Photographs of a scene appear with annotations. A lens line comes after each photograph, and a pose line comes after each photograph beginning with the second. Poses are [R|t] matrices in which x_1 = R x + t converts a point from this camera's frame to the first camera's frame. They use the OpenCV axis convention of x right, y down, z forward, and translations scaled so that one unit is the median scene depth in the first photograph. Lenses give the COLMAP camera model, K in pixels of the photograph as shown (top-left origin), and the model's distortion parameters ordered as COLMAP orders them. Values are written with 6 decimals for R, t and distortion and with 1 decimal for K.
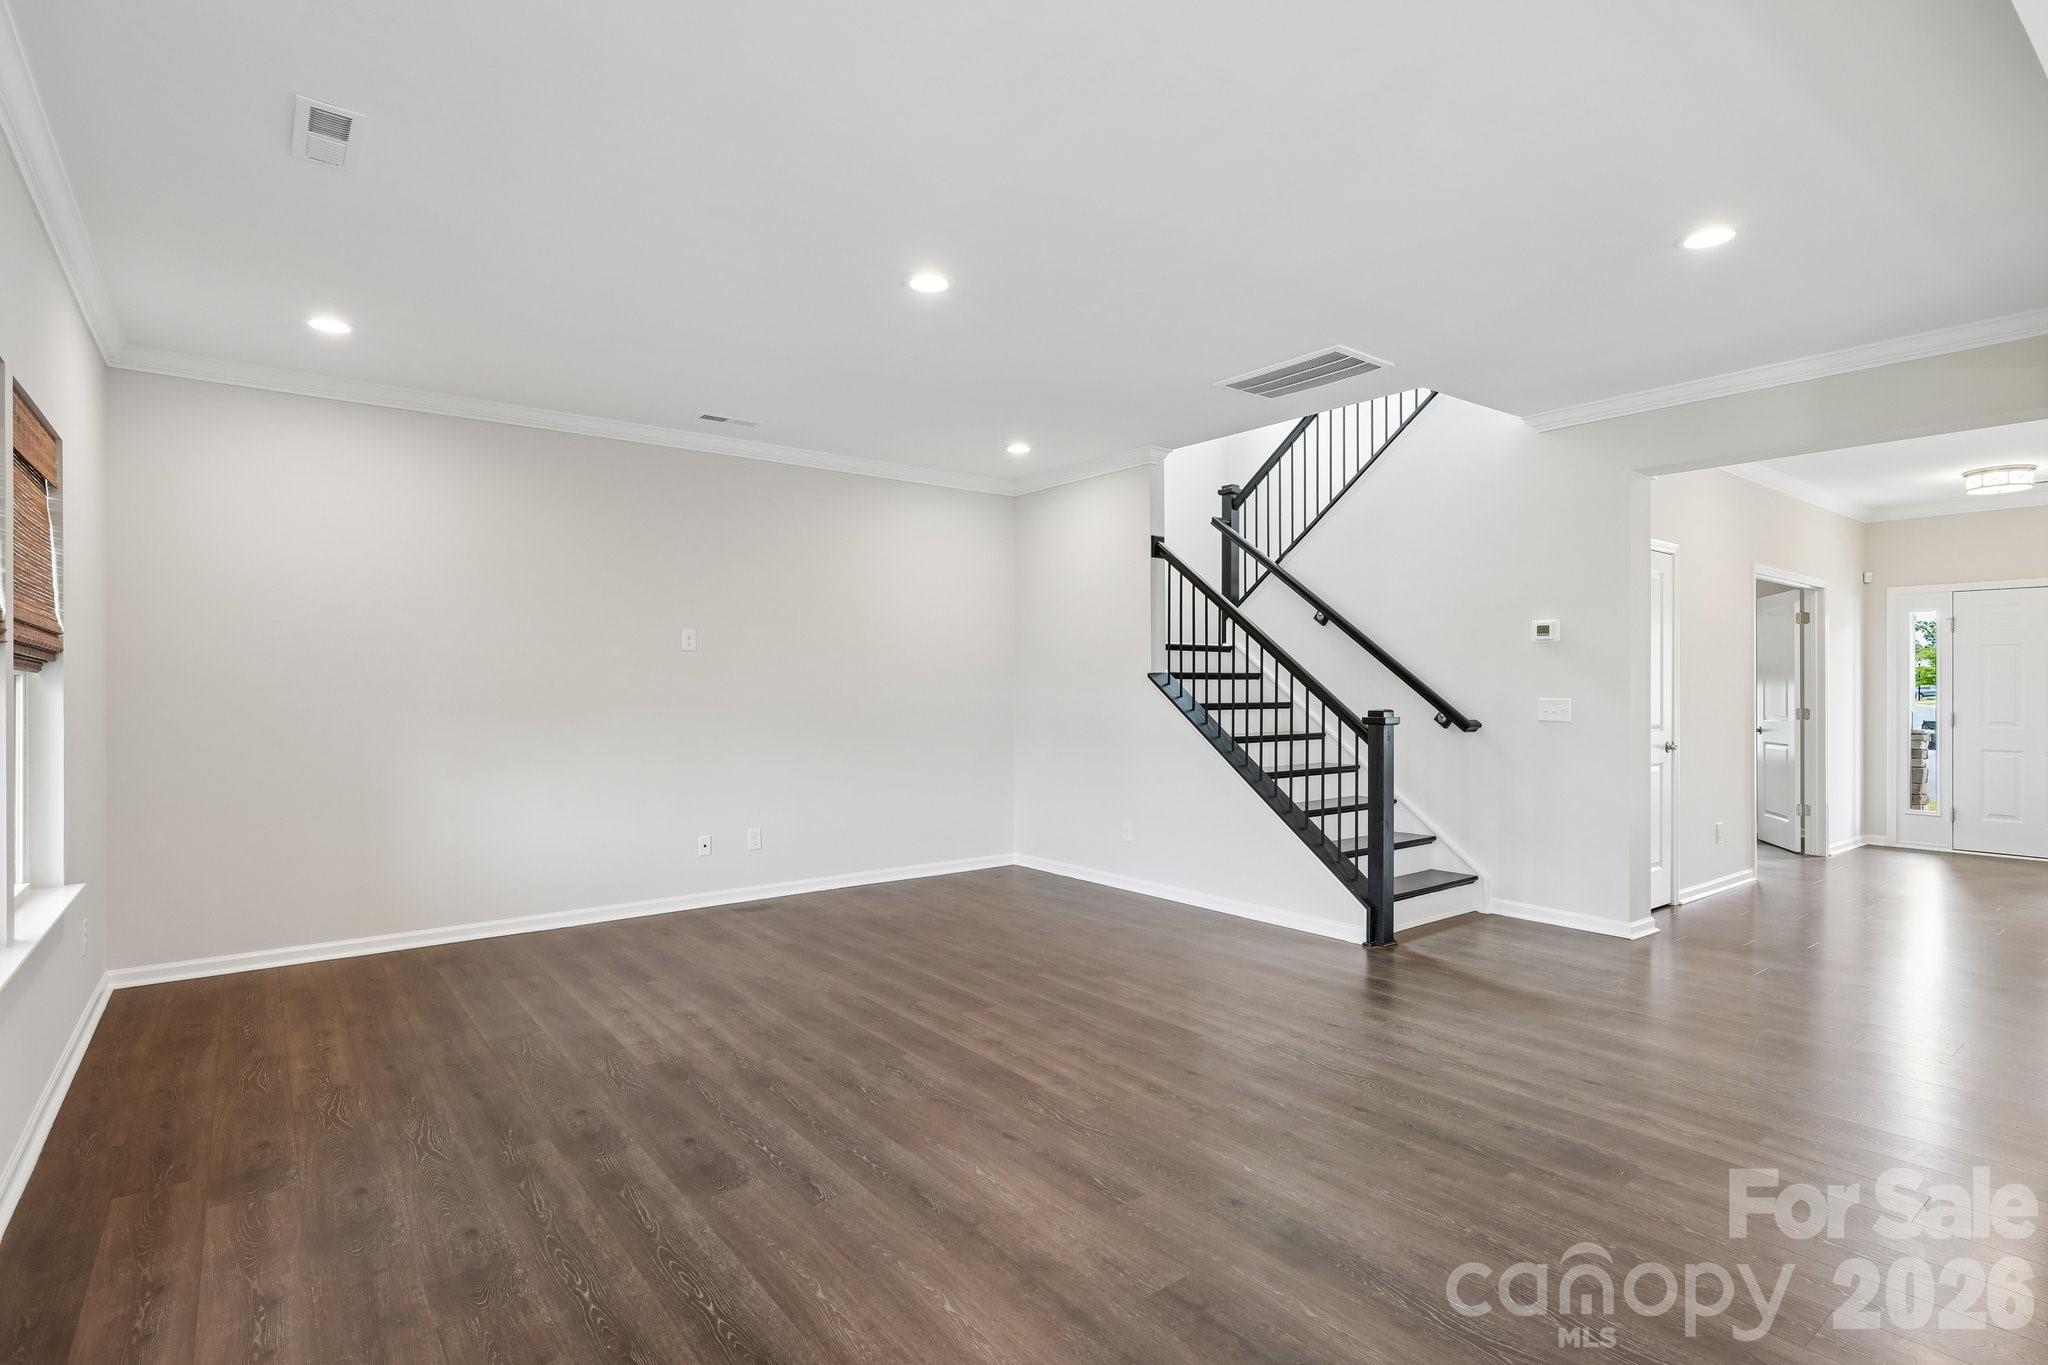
lens RADIAL K [[1004.2, 0, 1027.7], [0, 1004.2, 686.0], [0, 0, 1]] dist [0.002663, 0.000941]
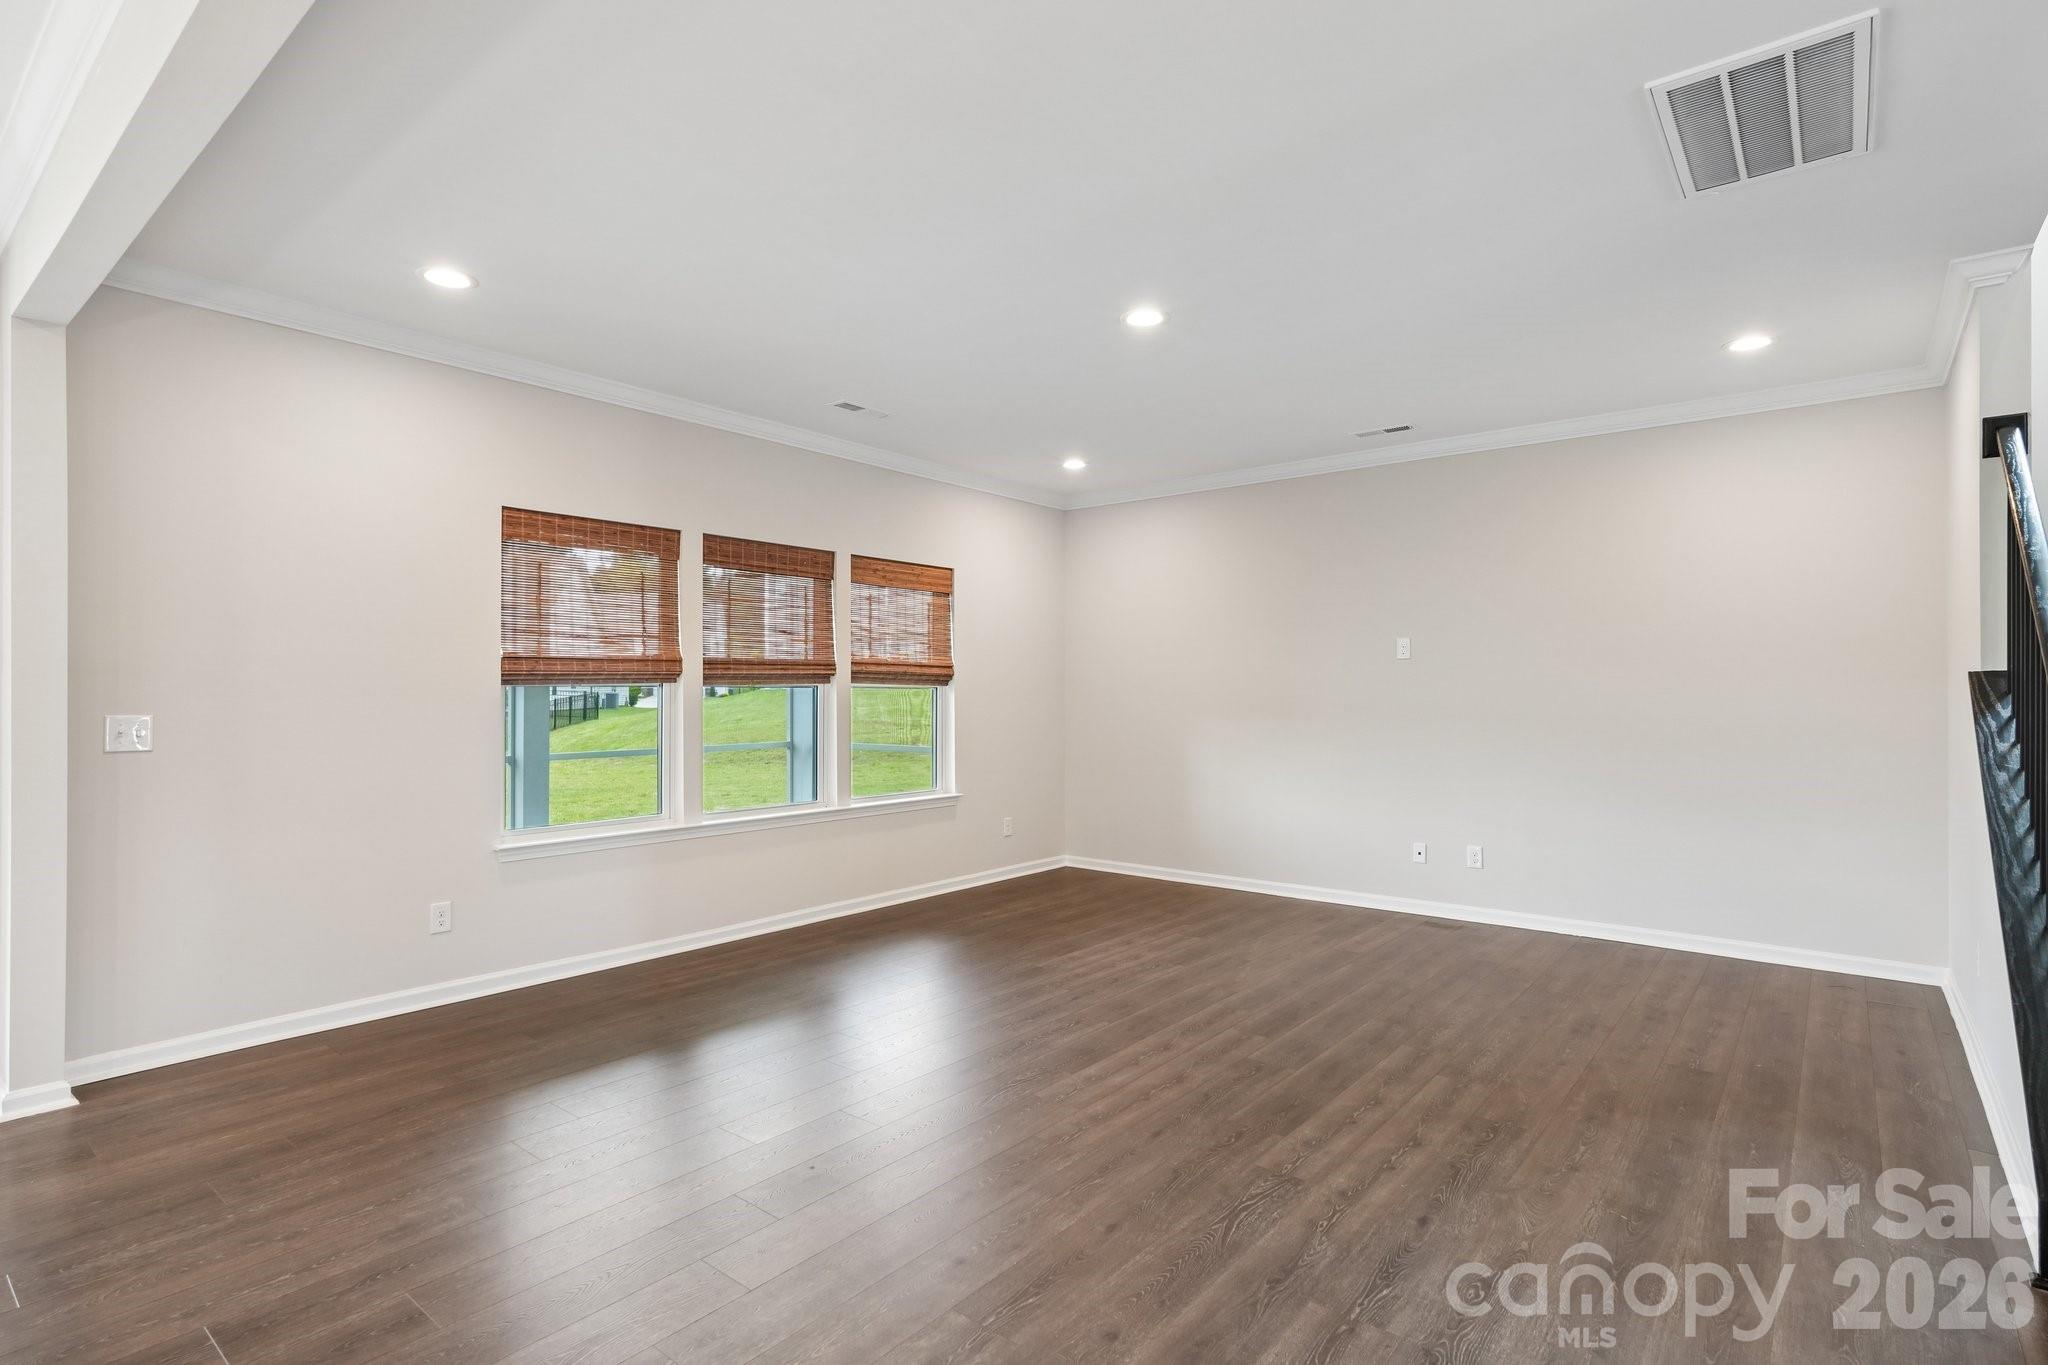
lens RADIAL K [[1004.2, 0, 1027.7], [0, 1004.2, 686.0], [0, 0, 1]] dist [0.002663, 0.000941]
pose [[0.224899, -0.007833, -0.974351, 0.659699], [-0.002140, 0.999961, -0.008533, 0.002081], [0.974380, 0.004004, 0.224874, 0.459353]]
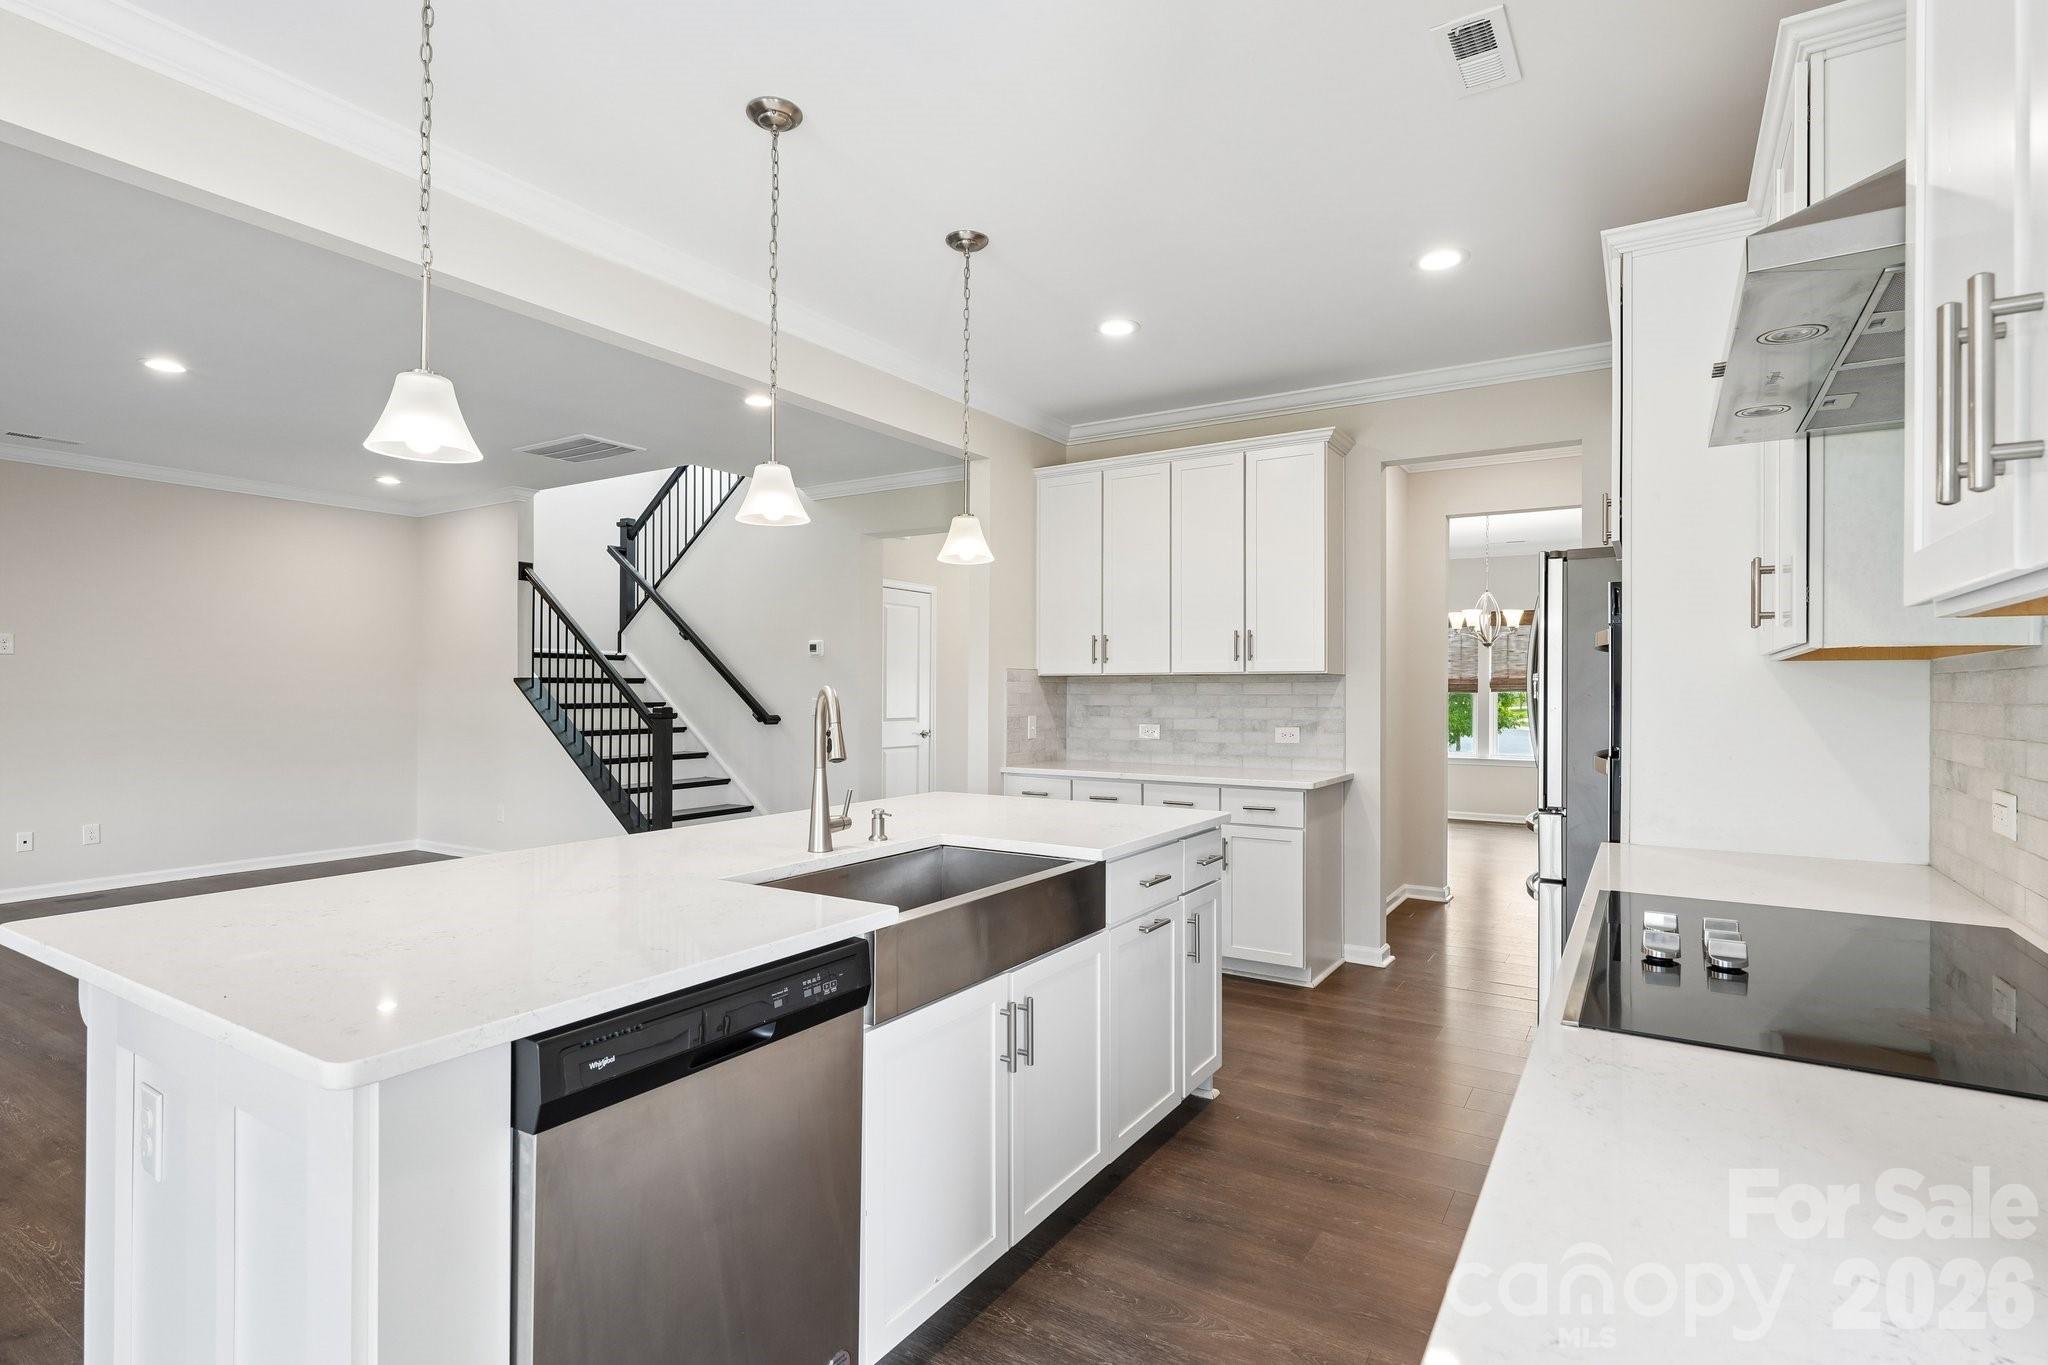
lens RADIAL K [[1004.2, 0, 1027.7], [0, 1004.2, 686.0], [0, 0, 1]] dist [0.002663, 0.000941]
pose [[0.940553, 0.002234, 0.339639, 0.350612], [-0.000781, 0.999990, -0.004415, 0.001590], [-0.339646, 0.003887, 0.940545, -0.391601]]
